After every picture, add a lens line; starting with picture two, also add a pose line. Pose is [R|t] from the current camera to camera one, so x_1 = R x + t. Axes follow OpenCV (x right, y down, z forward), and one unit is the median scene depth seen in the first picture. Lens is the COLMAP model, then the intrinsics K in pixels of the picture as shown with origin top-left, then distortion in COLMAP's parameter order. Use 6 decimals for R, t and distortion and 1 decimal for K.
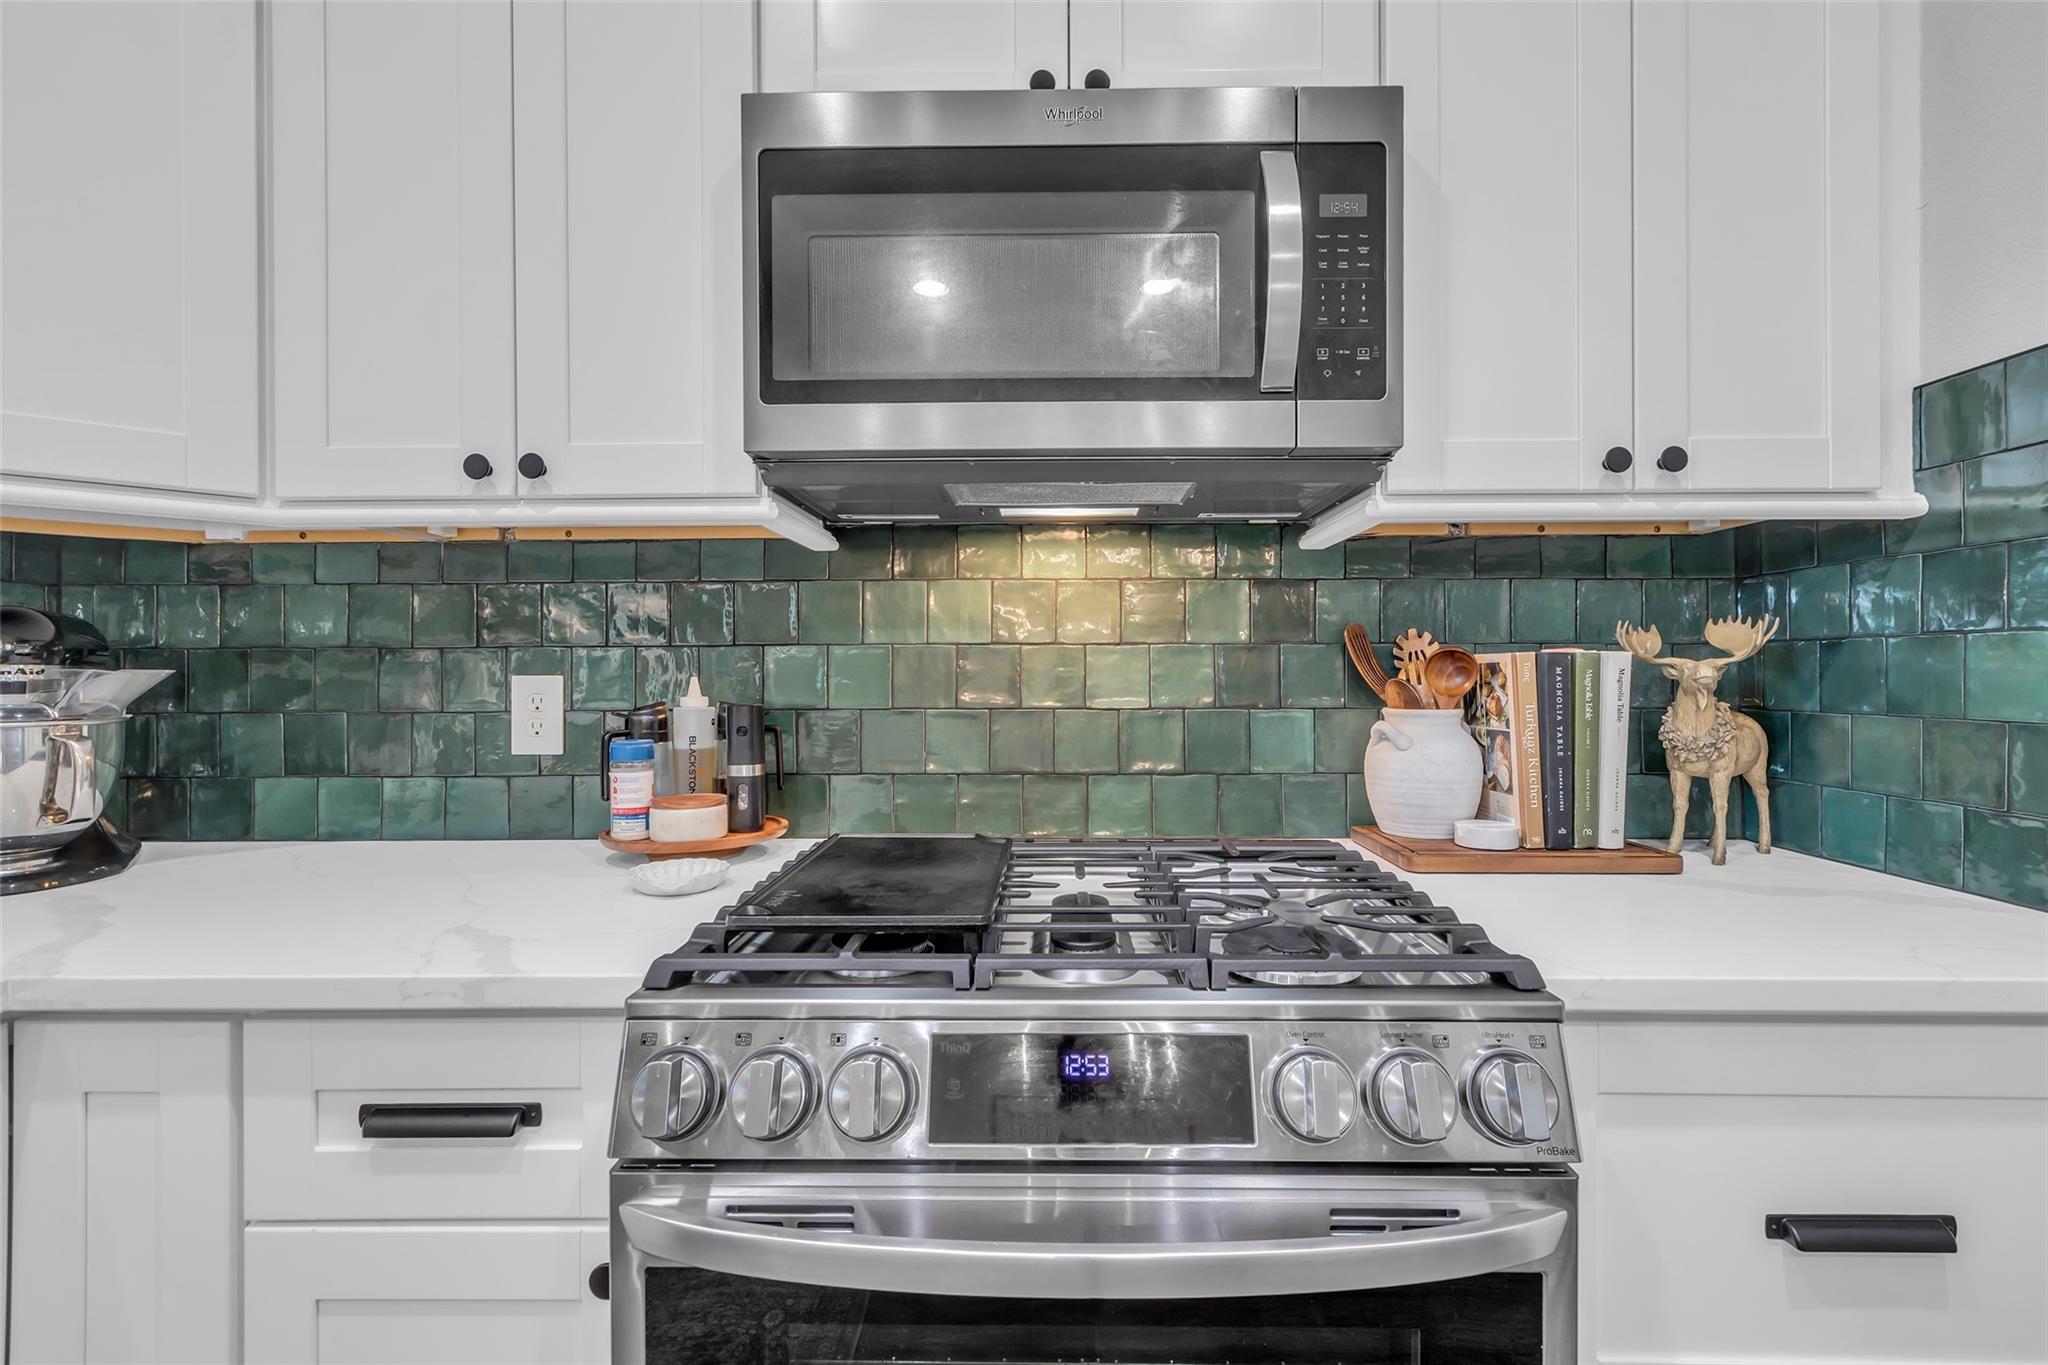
lens RADIAL K [[916.3, 0, 1035.9], [0, 916.3, 672.6], [0, 0, 1]] dist [0.012626, -0.003528]
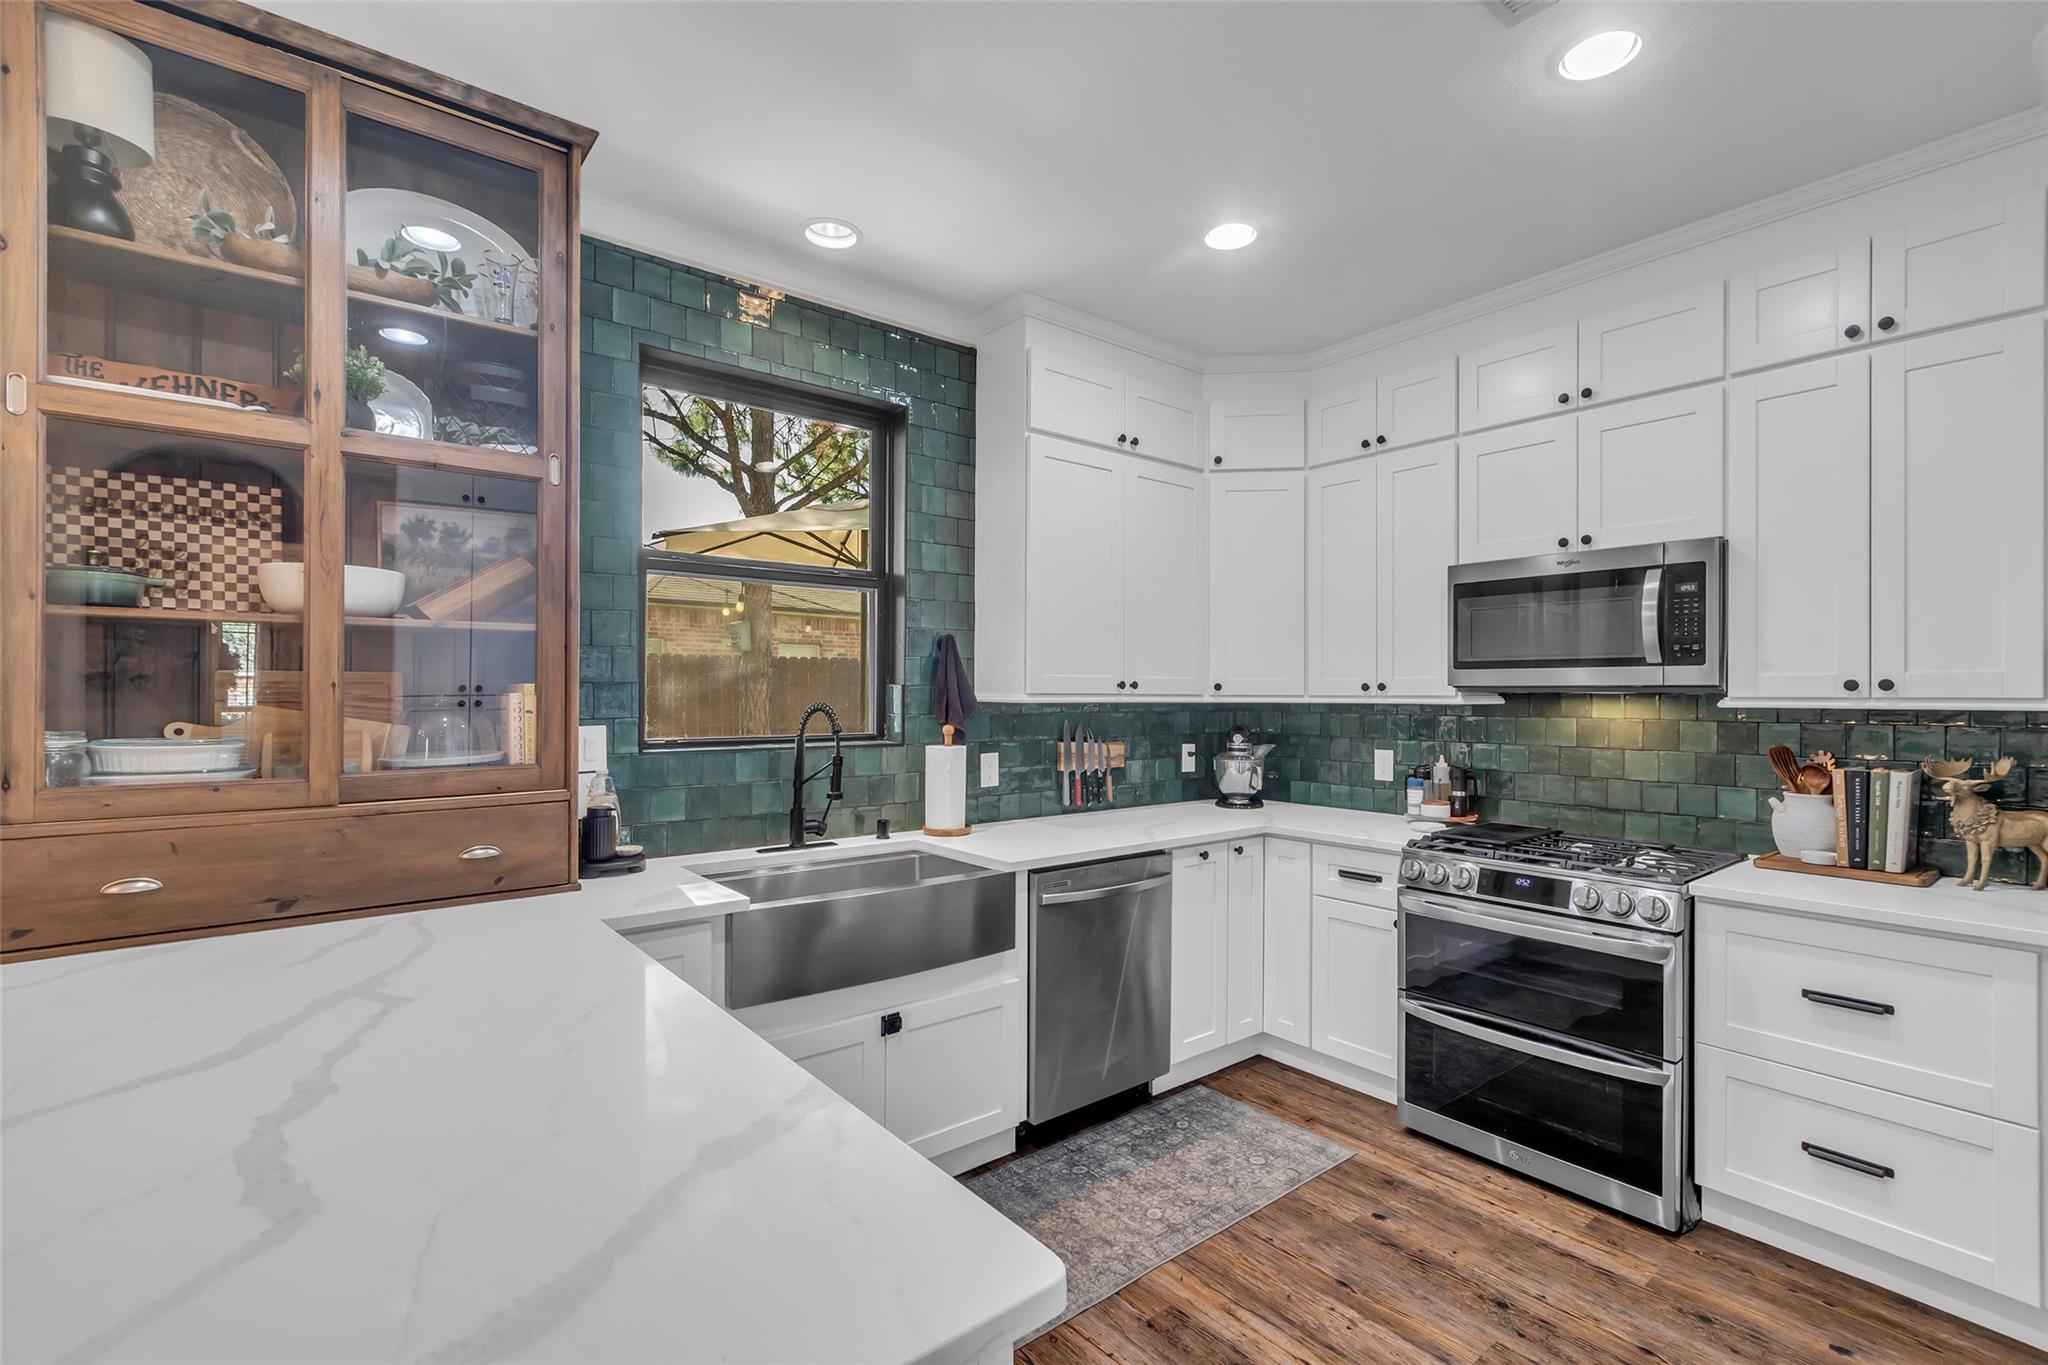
lens RADIAL K [[916.3, 0, 1038.3], [0, 916.3, 691.6], [0, 0, 1]] dist [0.012626, -0.003528]
pose [[0.645299, 0.004386, -0.763917, 0.961619], [-0.005624, 0.999984, 0.000990, -0.188879], [0.763909, 0.003658, 0.645314, -1.691356]]
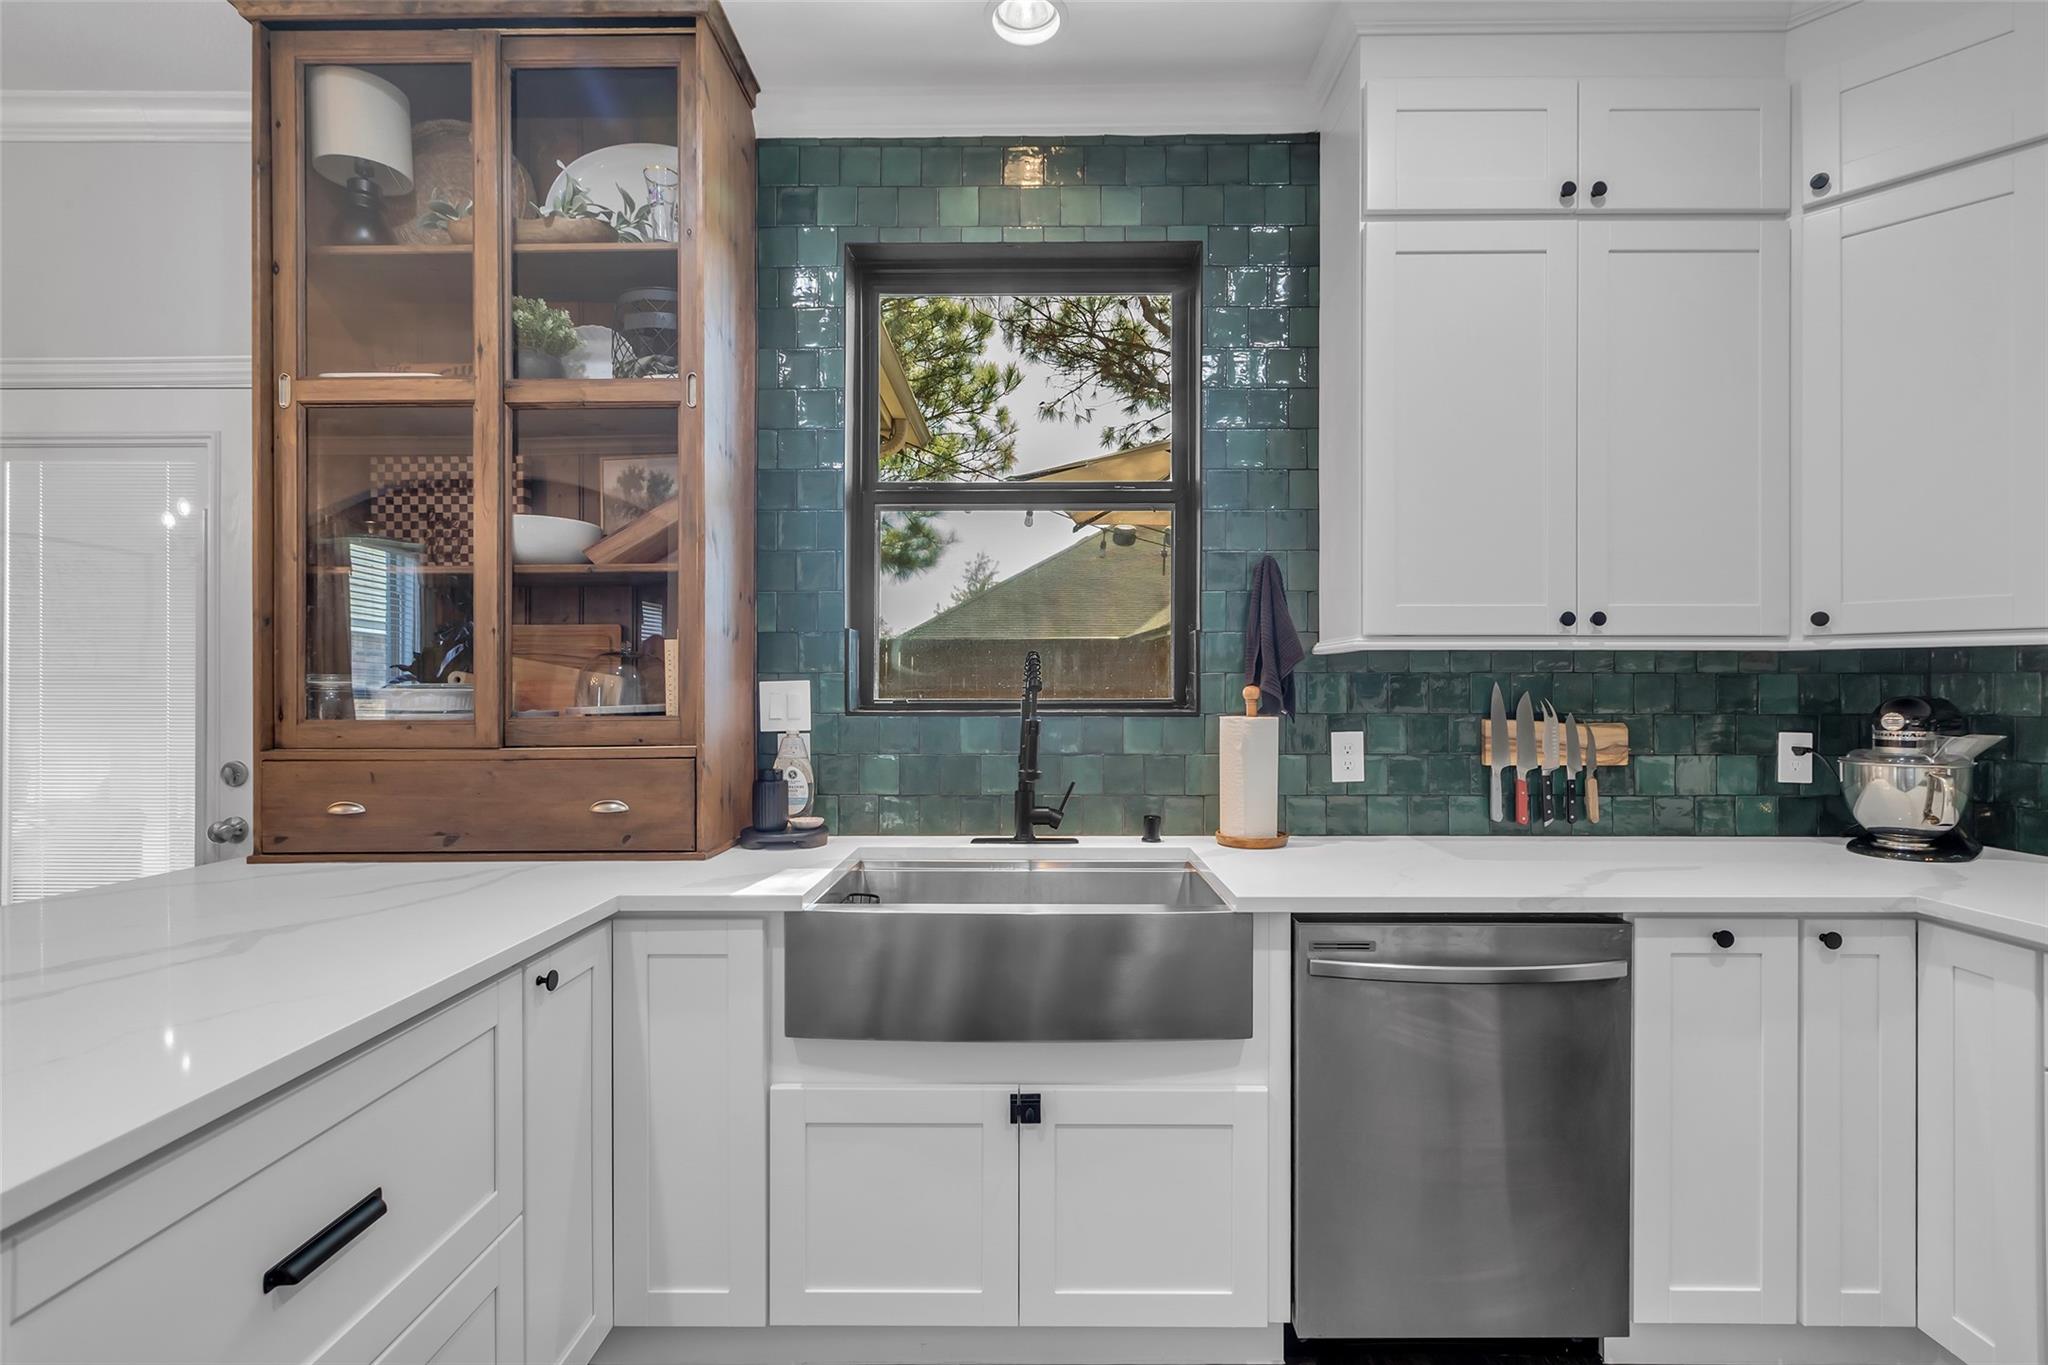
lens RADIAL K [[932.7, 0, 1033.7], [0, 932.7, 689.7], [0, 0, 1]] dist [0.003526, -0.000034]
pose [[0.009741, 0.004460, -0.999943, 0.617876], [0.001952, 0.999988, 0.004479, -0.091932], [0.999951, -0.001996, 0.009733, -0.640471]]
